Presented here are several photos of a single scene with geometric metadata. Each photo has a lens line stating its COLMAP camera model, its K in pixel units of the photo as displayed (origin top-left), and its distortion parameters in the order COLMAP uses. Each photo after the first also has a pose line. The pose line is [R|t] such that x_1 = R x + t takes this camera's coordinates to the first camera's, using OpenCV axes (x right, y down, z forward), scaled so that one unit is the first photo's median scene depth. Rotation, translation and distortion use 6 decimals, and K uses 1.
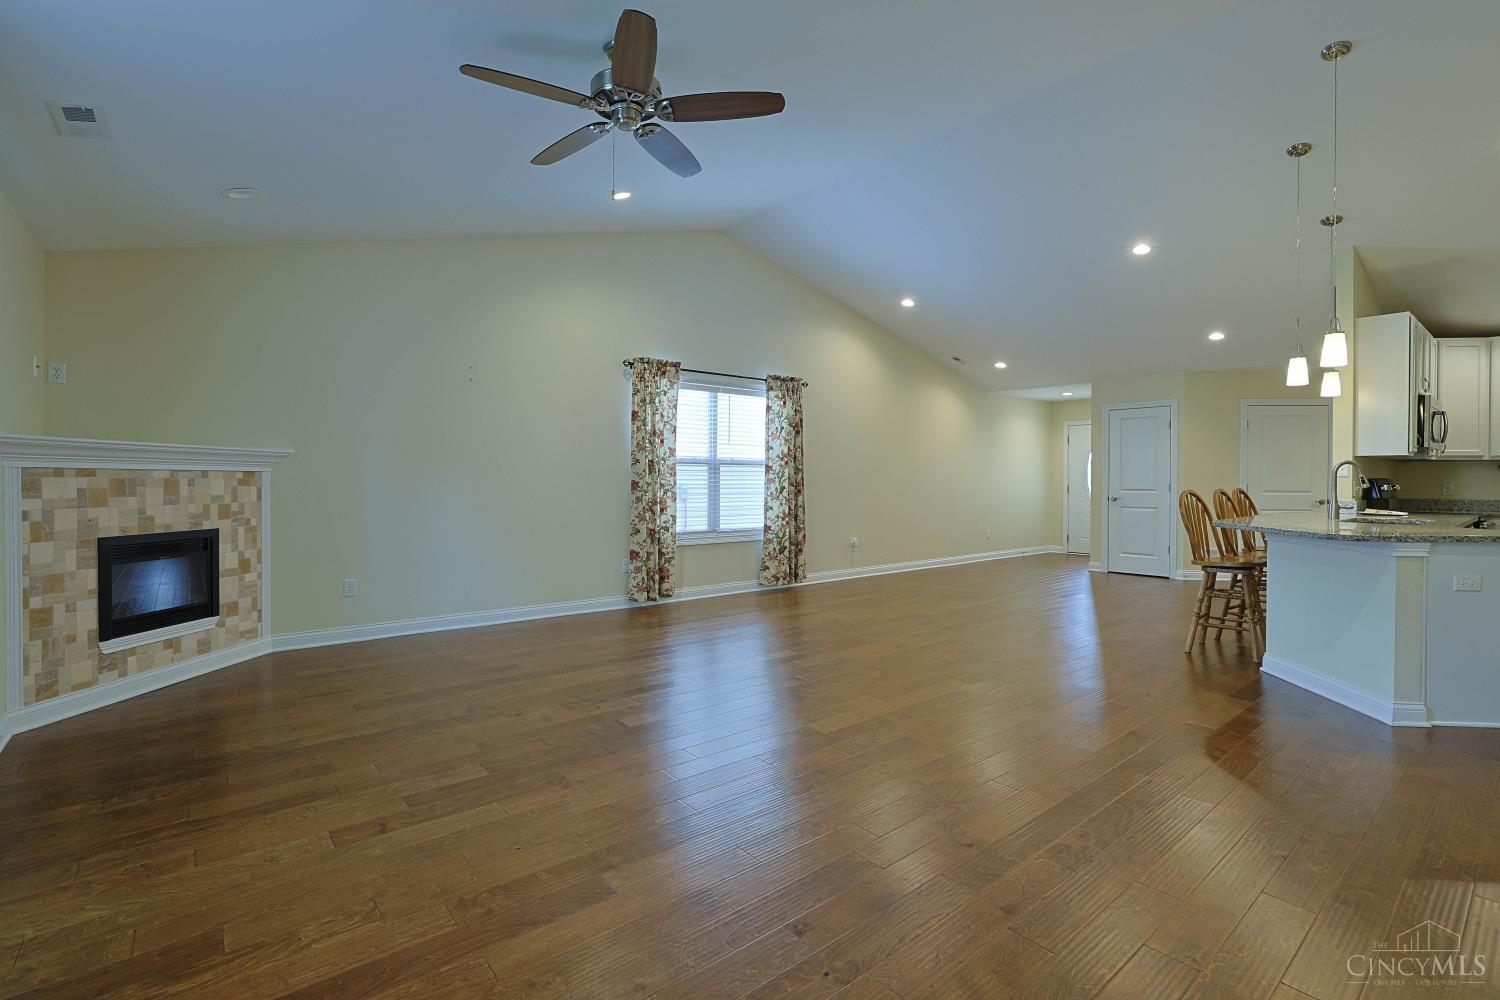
lens RADIAL K [[690.8, 0, 742.5], [0, 690.8, 488.3], [0, 0, 1]] dist [-0.047583, 0.020781]
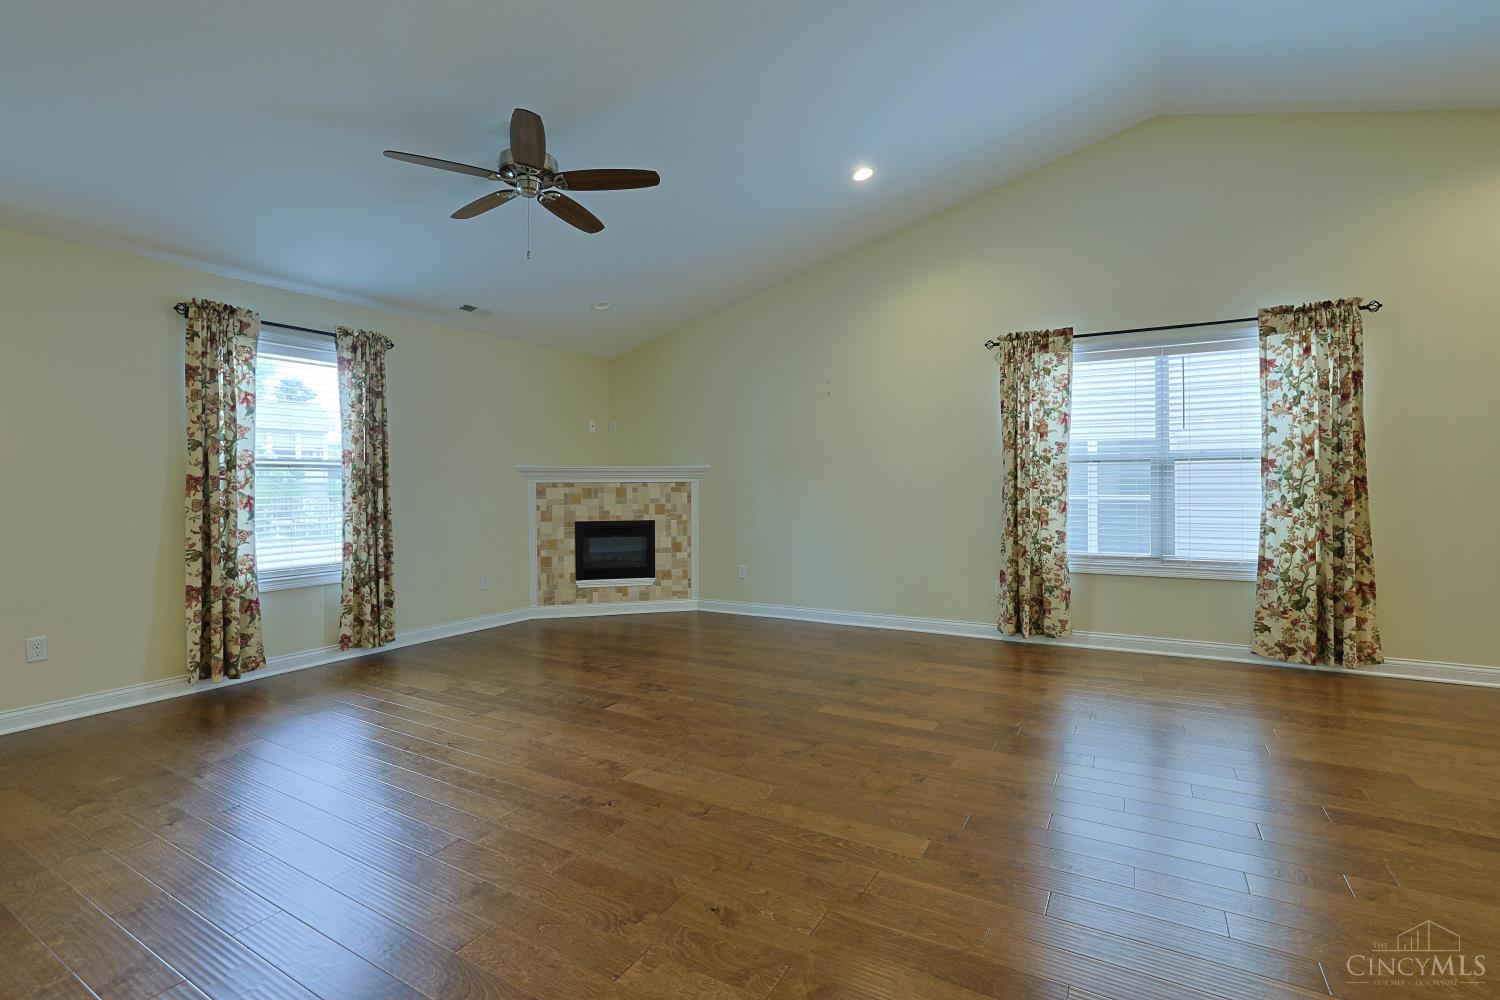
lens RADIAL K [[702.7, 0, 745.5], [0, 702.7, 490.2], [0, 0, 1]] dist [-0.047264, 0.022602]
pose [[0.353011, 0.001432, -0.935618, 0.718456], [-0.002027, 0.999998, 0.000766, -0.008958], [0.935617, 0.001626, 0.353014, 0.592748]]
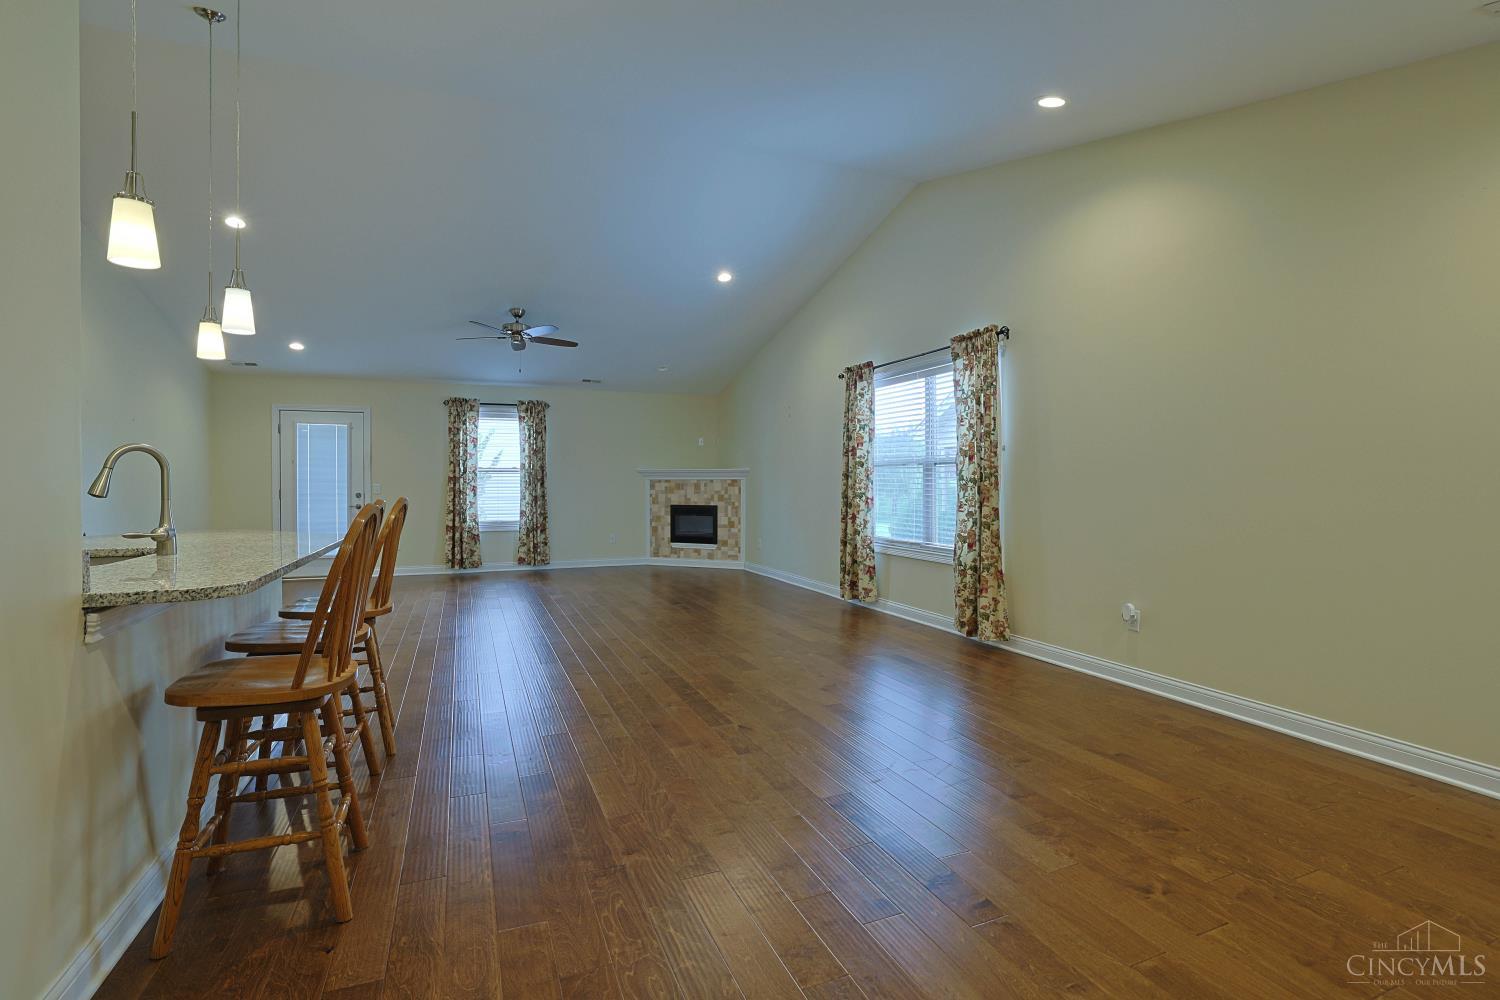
lens RADIAL K [[690.8, 0, 742.5], [0, 690.8, 488.3], [0, 0, 1]] dist [-0.047583, 0.020781]
pose [[-0.292154, 0.006677, -0.956348, 1.290521], [-0.010040, 0.999899, 0.010048, -0.019453], [0.956318, 0.012537, -0.292058, 1.630195]]
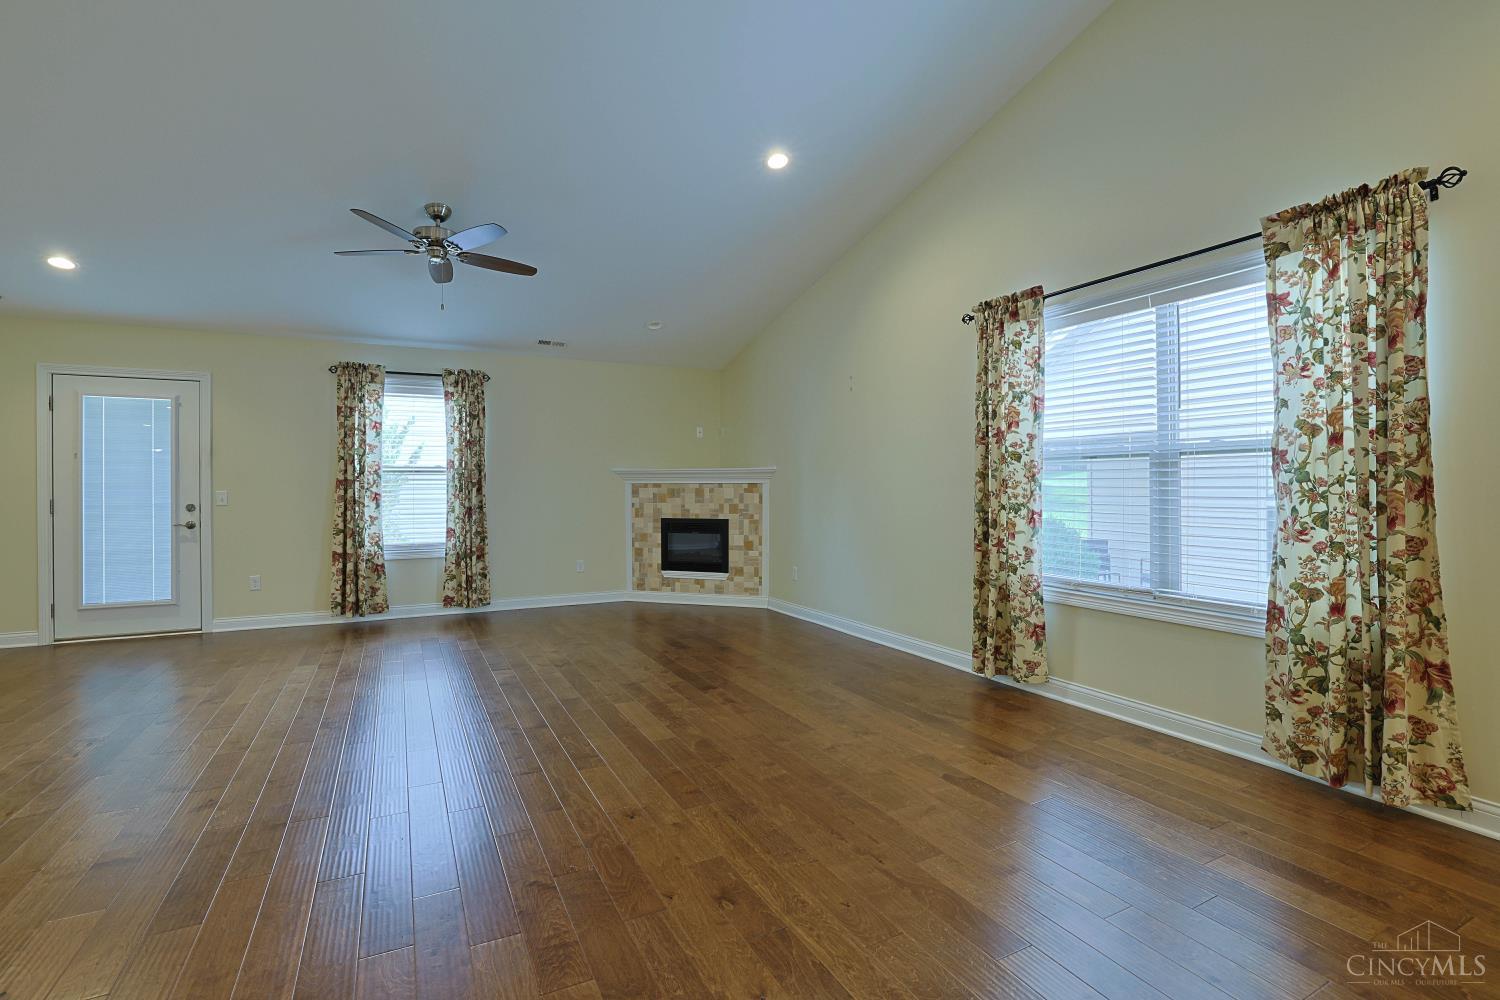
lens RADIAL K [[690.8, 0, 742.5], [0, 690.8, 488.3], [0, 0, 1]] dist [-0.047583, 0.020781]
pose [[-0.212217, 0.000571, -0.977222, 0.768736], [-0.008108, 0.999964, 0.002345, -0.016667], [0.977189, 0.008421, -0.212204, 1.289534]]
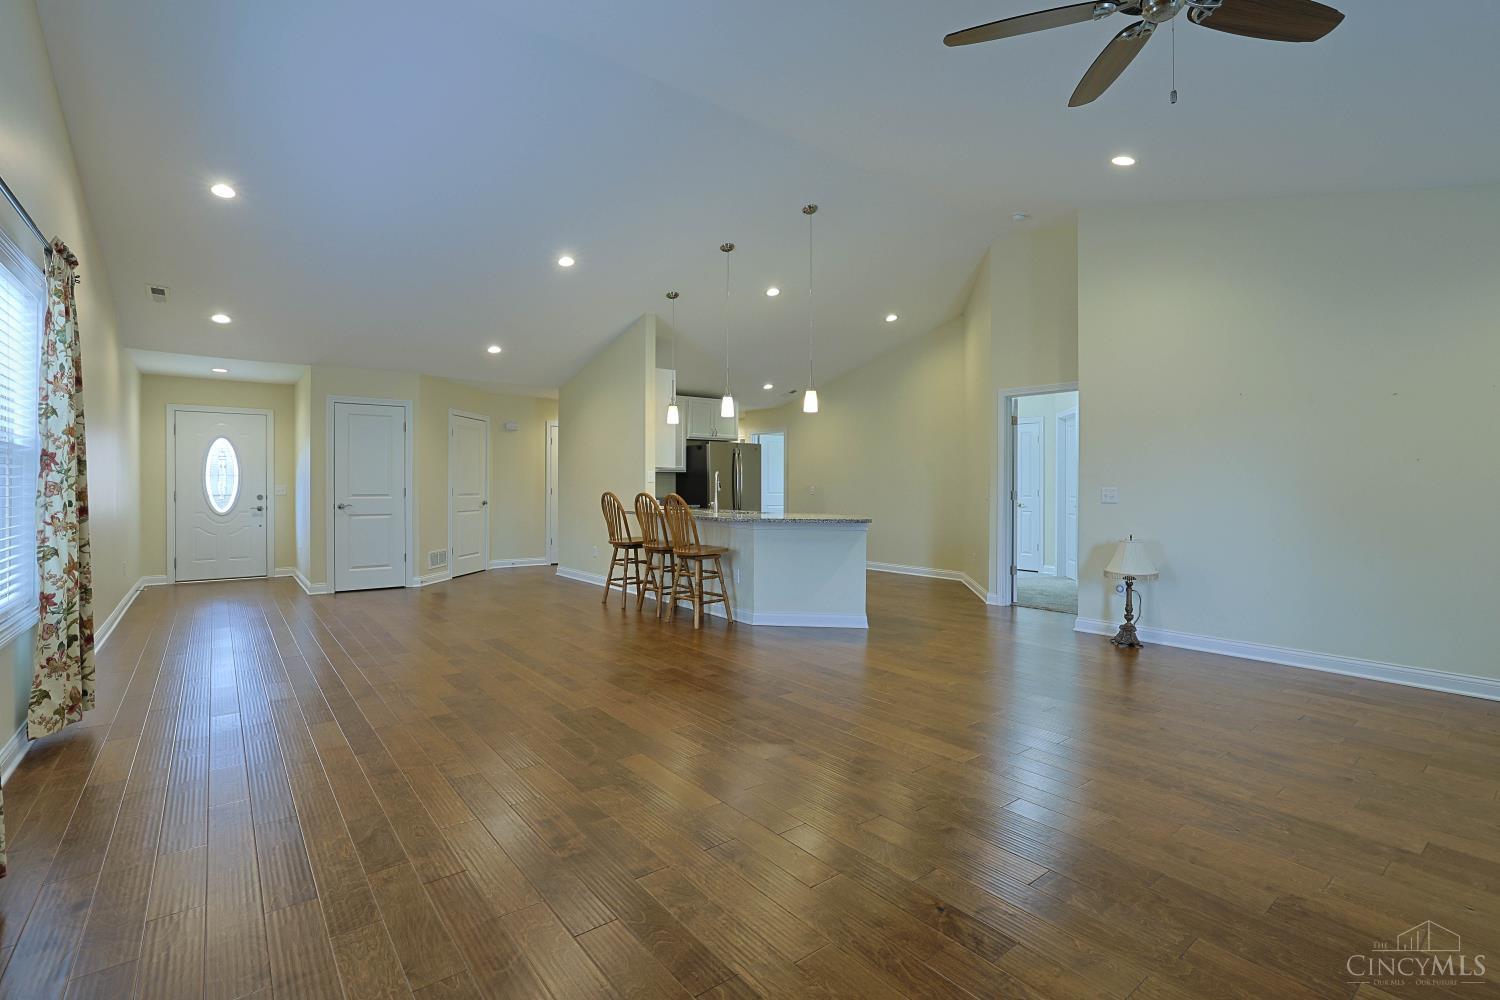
lens RADIAL K [[690.8, 0, 742.5], [0, 690.8, 488.3], [0, 0, 1]] dist [-0.047583, 0.020781]
pose [[0.027536, -0.006653, 0.999599, -0.590967], [0.009218, 0.999937, 0.006402, -0.015787], [-0.999578, 0.009038, 0.027595, 0.924209]]
